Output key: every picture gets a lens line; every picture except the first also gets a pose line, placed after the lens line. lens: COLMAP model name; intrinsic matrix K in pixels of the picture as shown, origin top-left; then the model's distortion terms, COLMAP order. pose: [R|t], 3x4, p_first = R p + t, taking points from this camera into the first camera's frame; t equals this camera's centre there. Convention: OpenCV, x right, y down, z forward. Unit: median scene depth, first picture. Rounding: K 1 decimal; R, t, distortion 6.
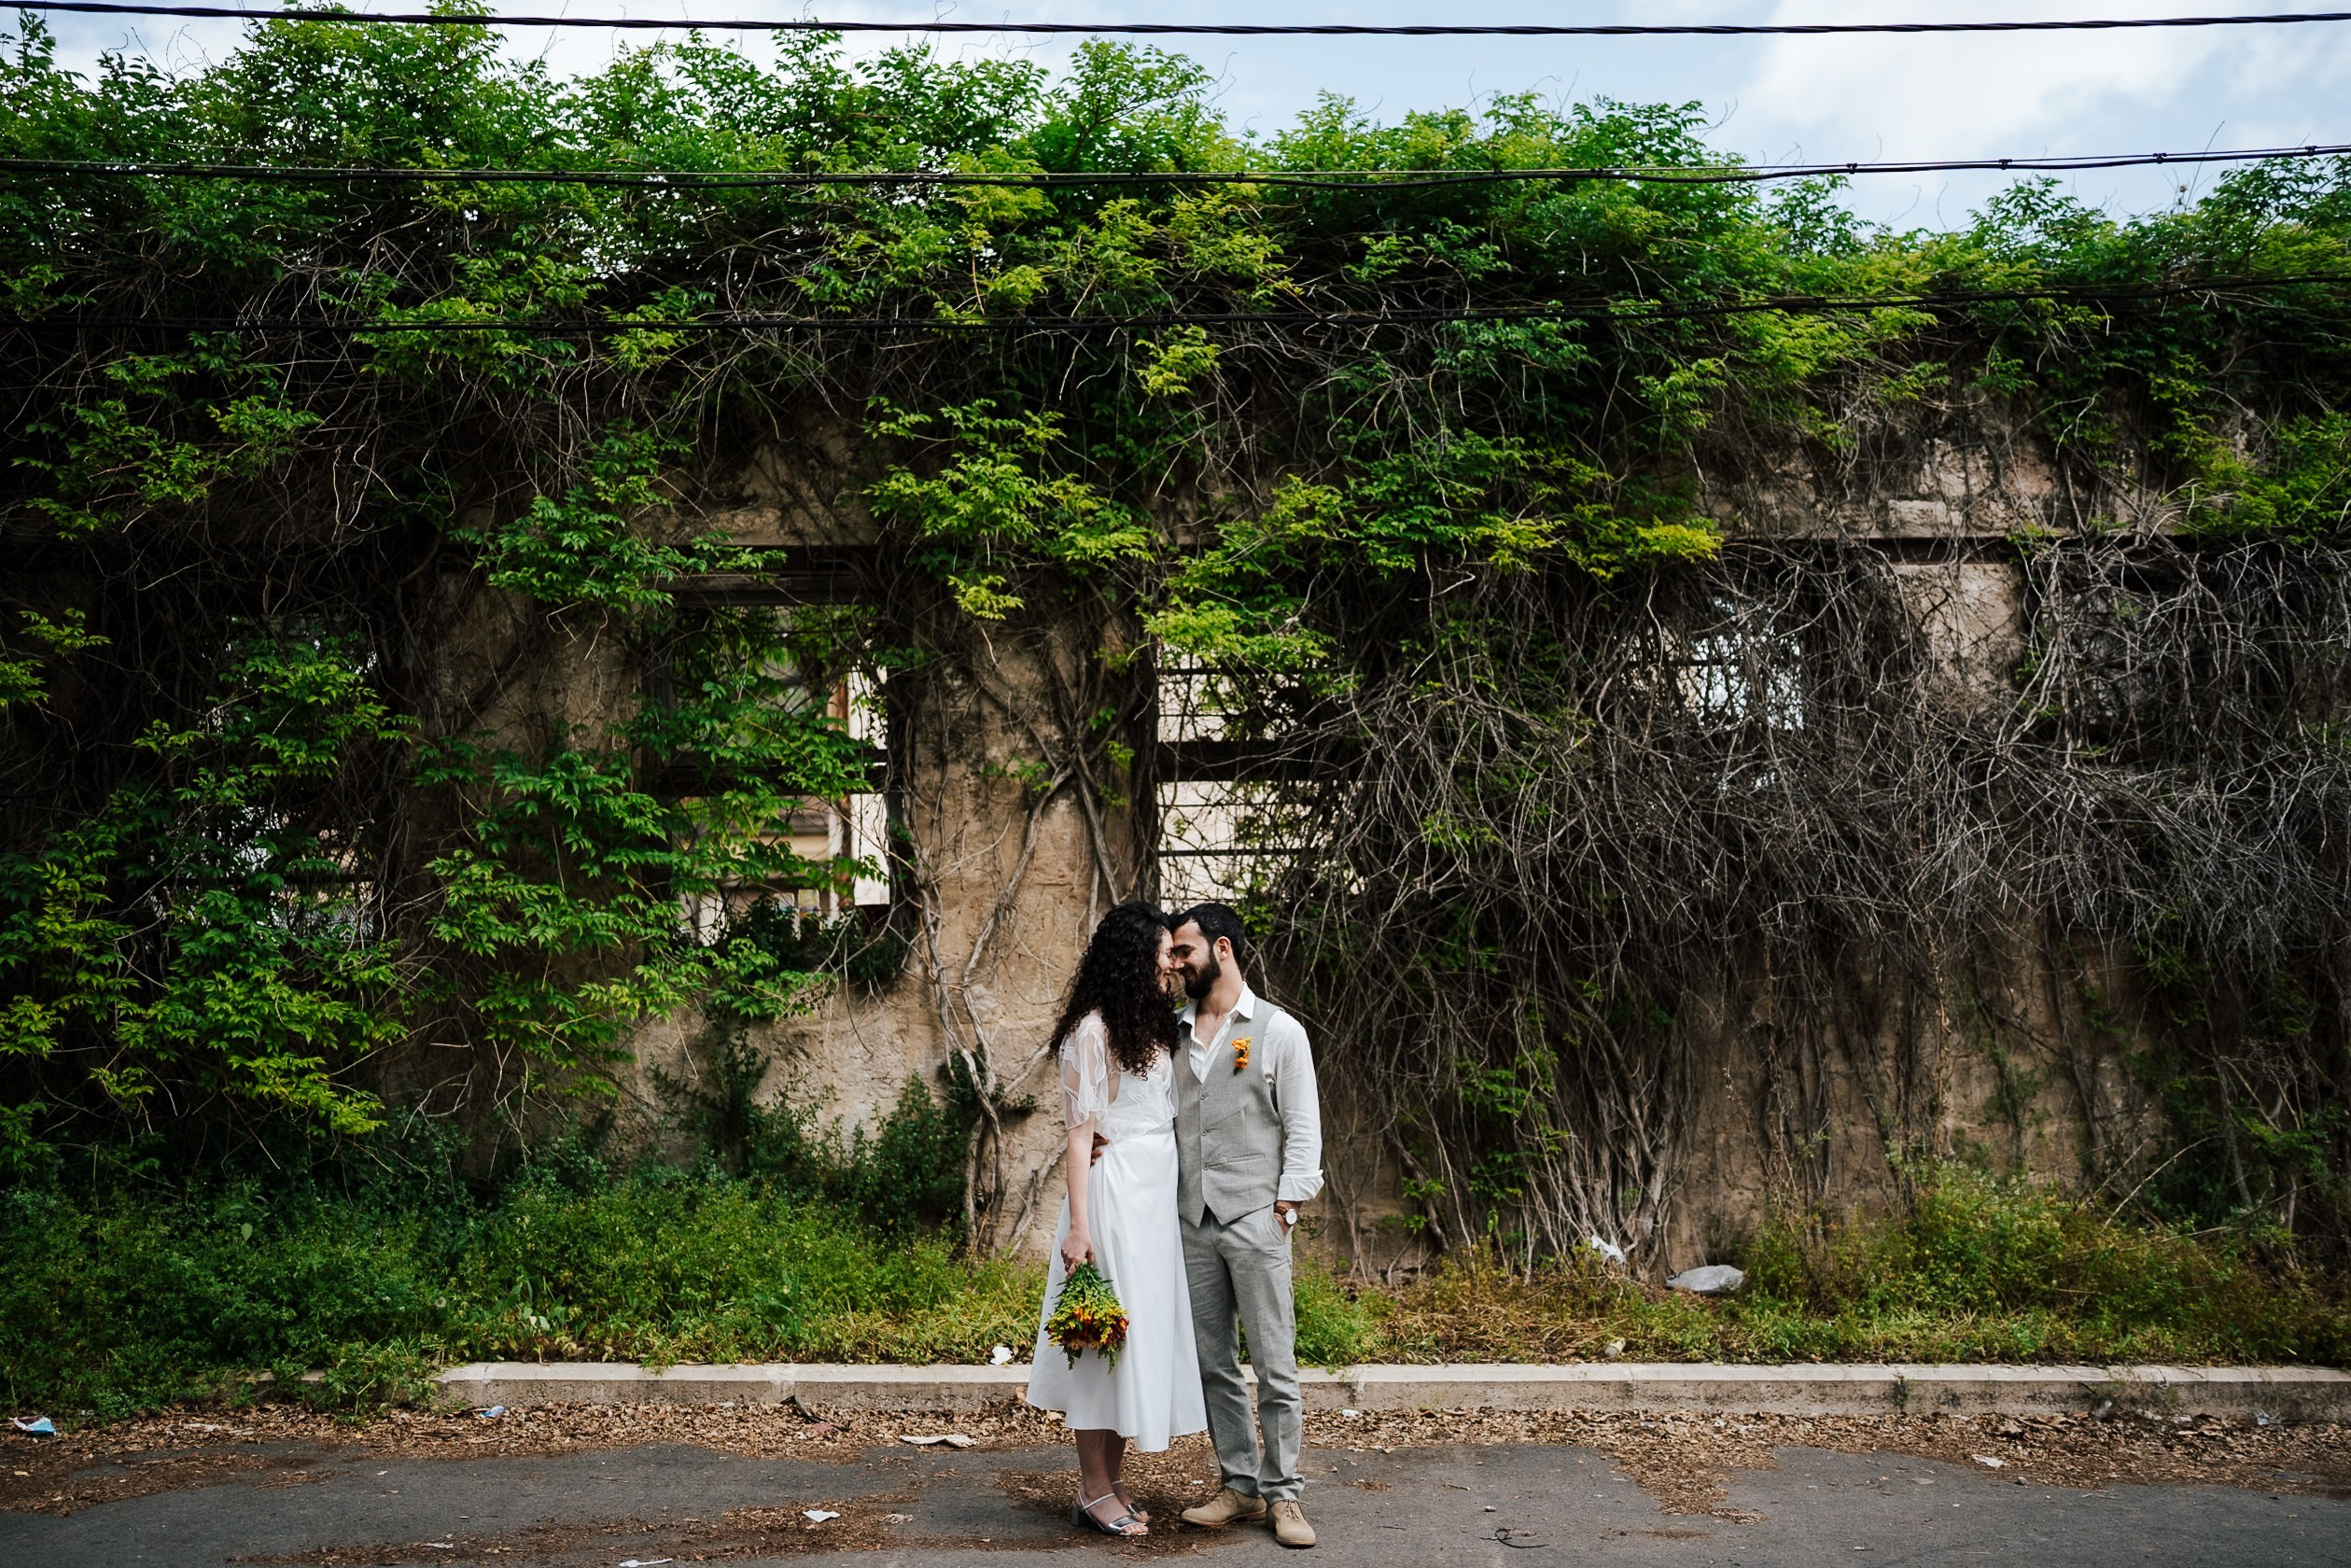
lens RADIAL K [[2360.1, 0, 1072.2], [0, 2360.1, 784.8], [0, 0, 1]] dist [0.018770, 0.252923]
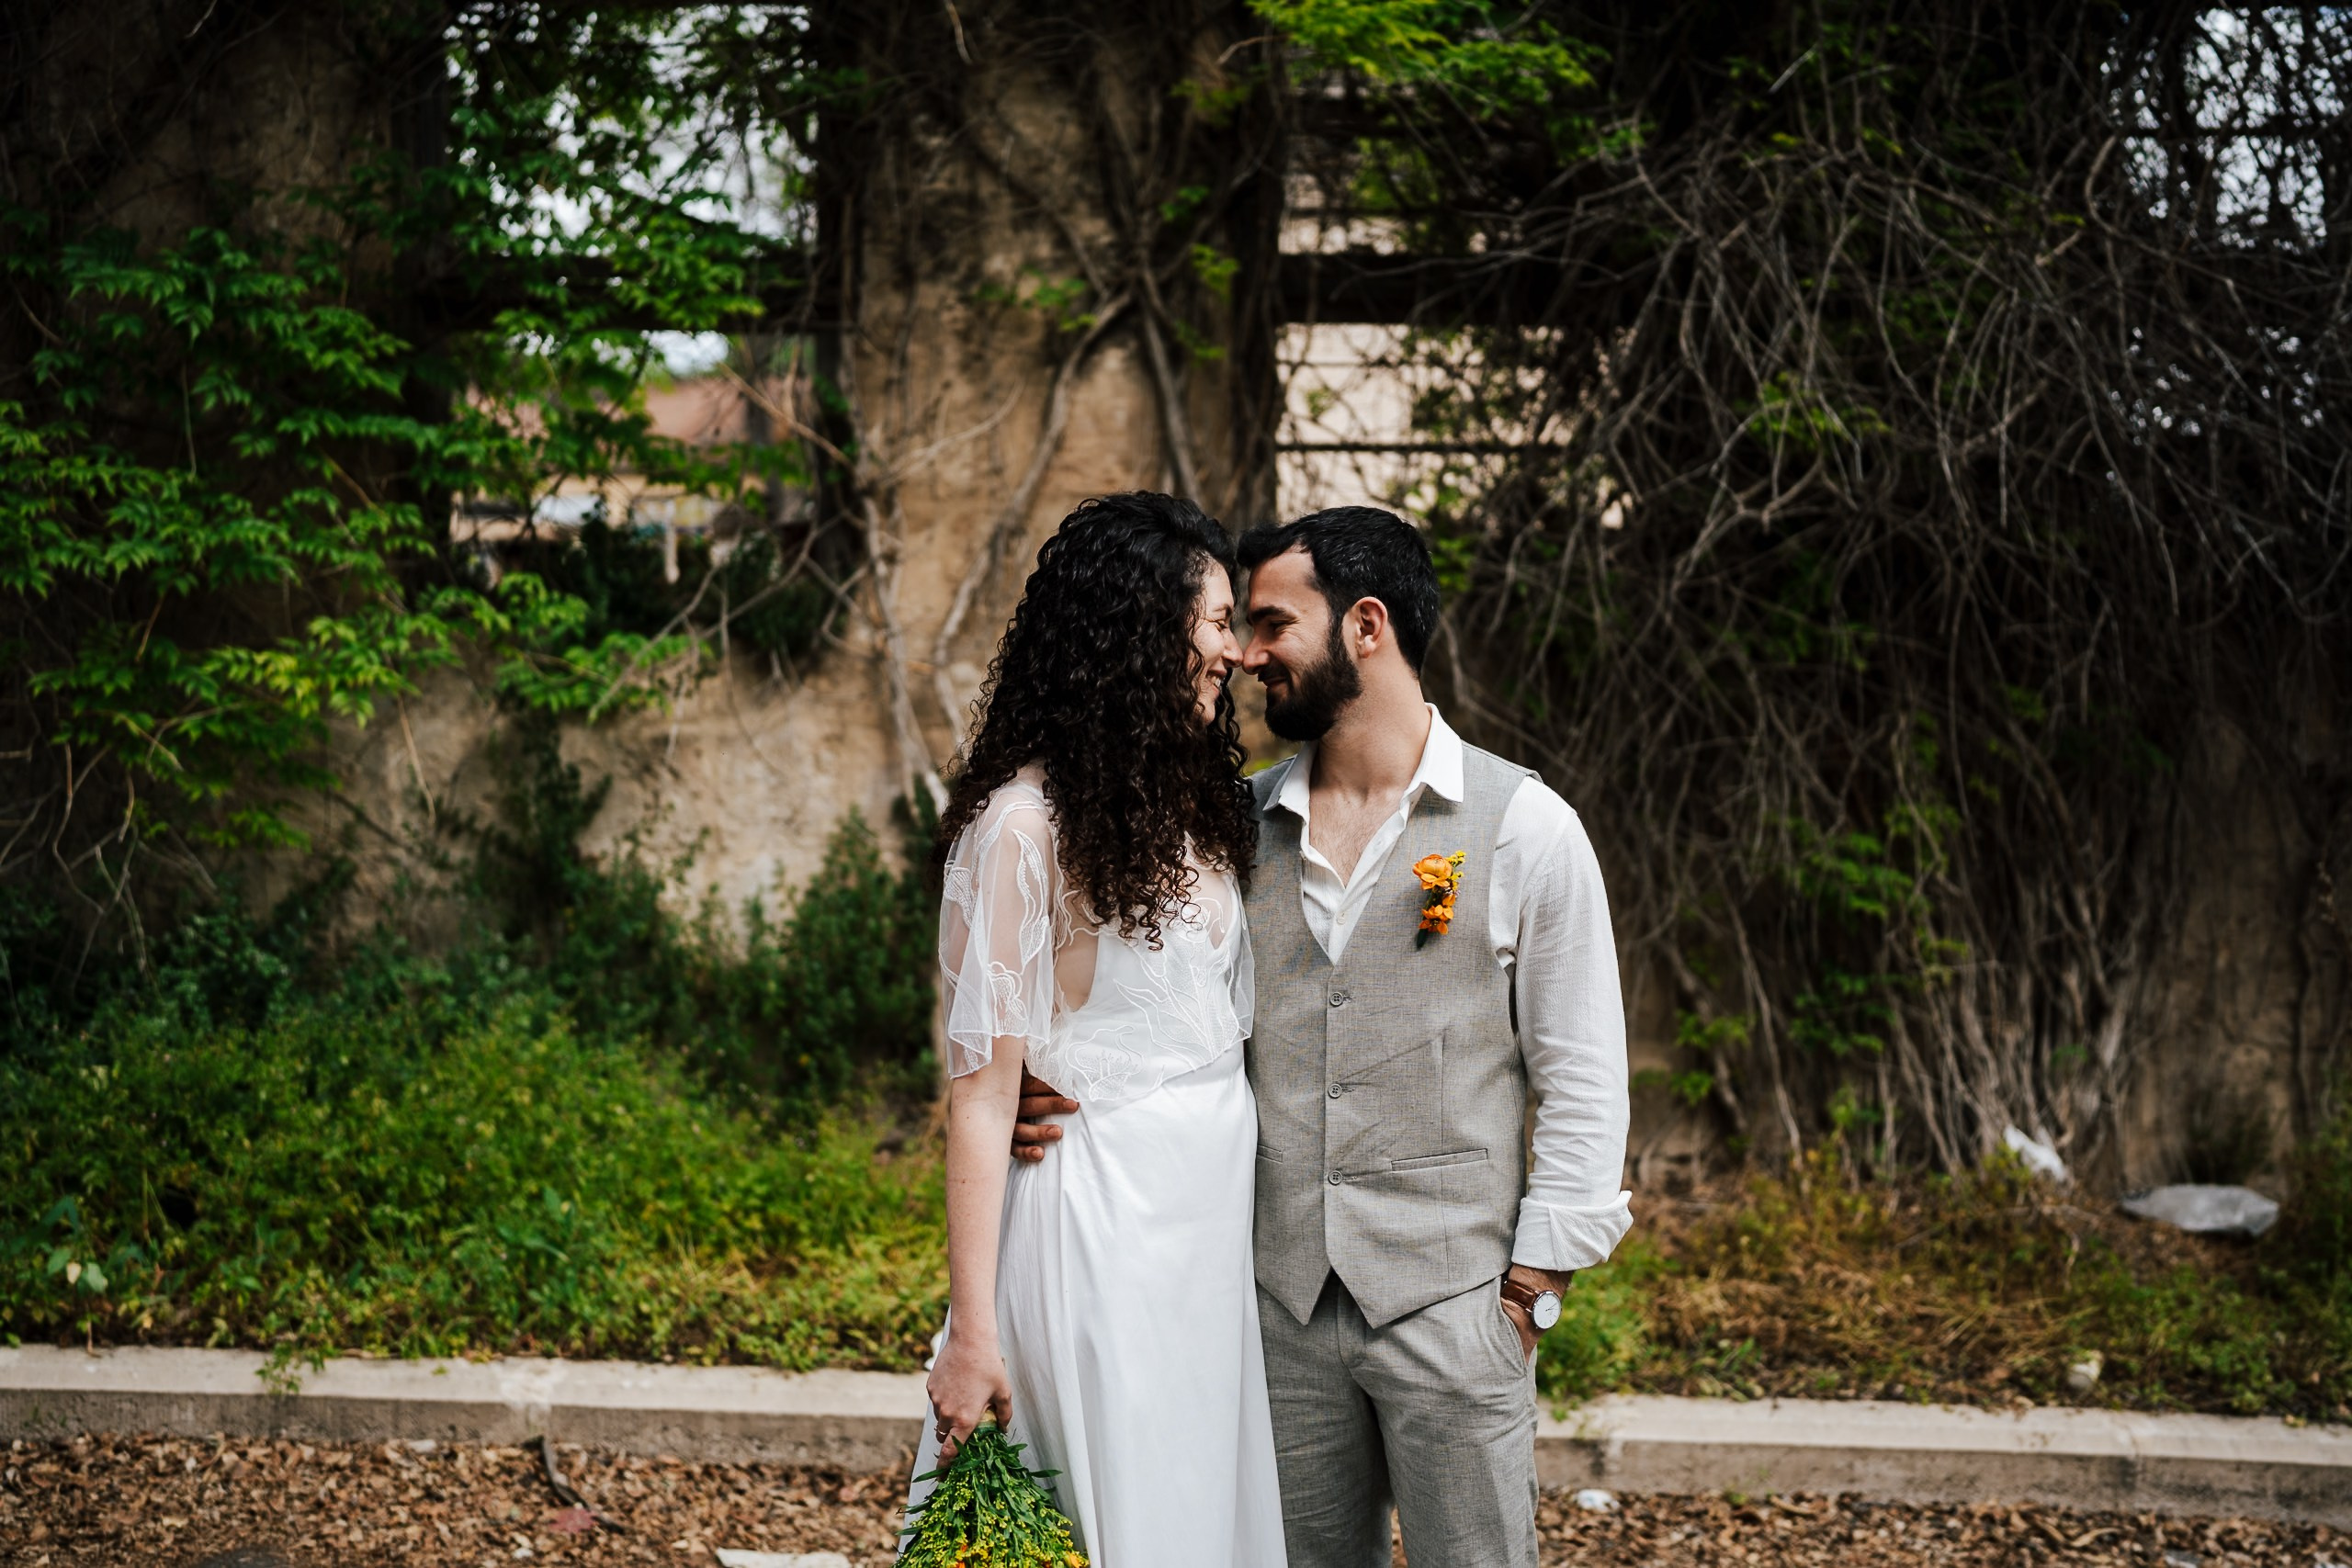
lens RADIAL K [[2330.3, 0, 1145.7], [0, 2330.3, 747.4], [0, 0, 1]] dist [-0.089439, 0.238072]
pose [[0.999147, 0.027447, -0.030842, 0.024775], [-0.023149, 0.990984, 0.131966, 0.028632], [0.034186, -0.131140, 0.990774, 0.436729]]
